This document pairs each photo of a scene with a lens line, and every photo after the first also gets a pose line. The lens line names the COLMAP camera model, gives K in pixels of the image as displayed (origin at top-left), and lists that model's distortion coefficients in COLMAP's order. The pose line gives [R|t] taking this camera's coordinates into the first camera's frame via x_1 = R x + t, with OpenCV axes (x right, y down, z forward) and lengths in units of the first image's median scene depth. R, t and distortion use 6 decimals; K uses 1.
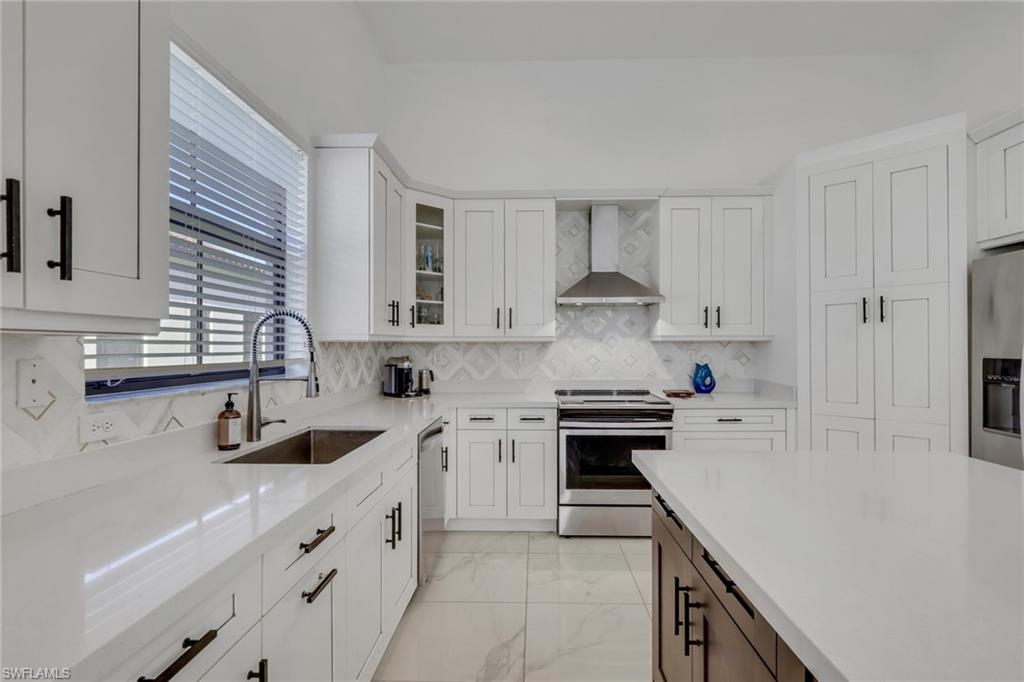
lens RADIAL K [[487.5, 0, 519.5], [0, 487.5, 344.9], [0, 0, 1]] dist [0.009137, -0.000420]
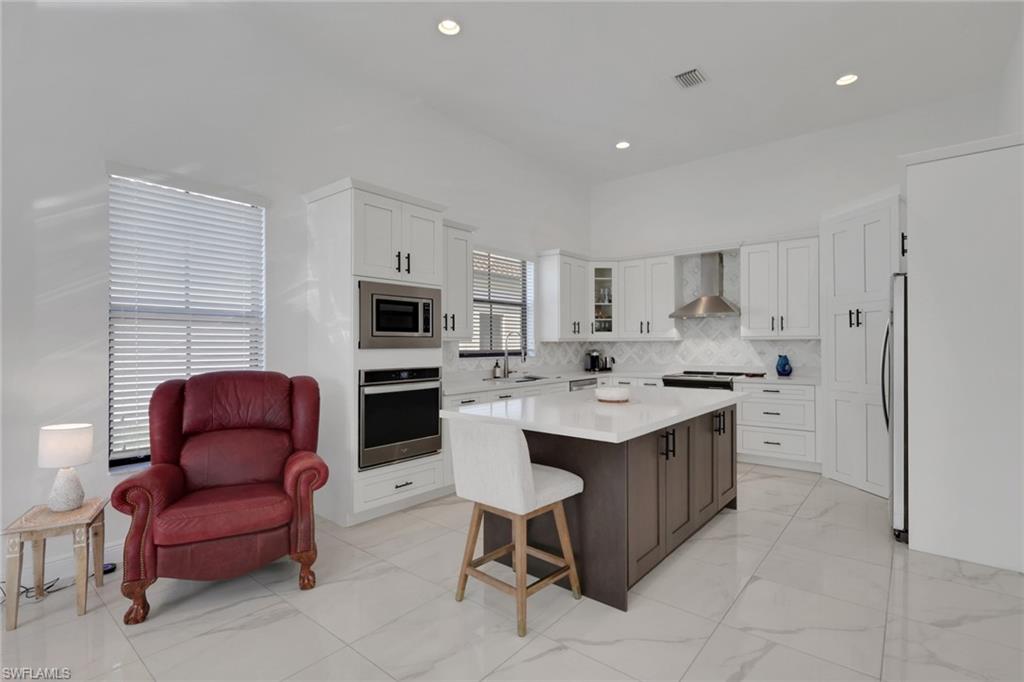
lens RADIAL K [[487.5, 0, 518.7], [0, 487.5, 344.1], [0, 0, 1]] dist [0.009137, -0.000420]
pose [[0.794513, -0.001852, -0.607245, 0.670549], [0.004081, 0.999989, 0.002290, -0.001202], [0.607234, -0.004298, 0.794512, -0.651608]]
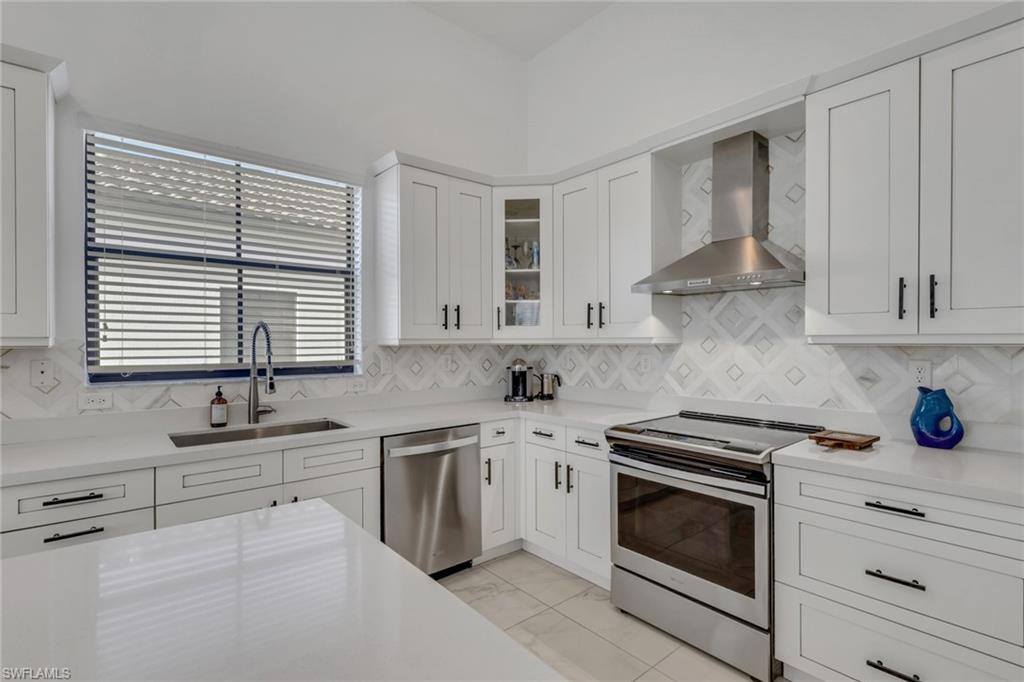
lens RADIAL K [[487.5, 0, 515.1], [0, 487.5, 344.7], [0, 0, 1]] dist [0.009137, -0.000420]
pose [[0.667560, 0.004526, -0.744542, 0.494104], [0.001390, 0.999972, 0.007326, -0.012379], [0.744555, -0.005925, 0.667535, 0.356897]]
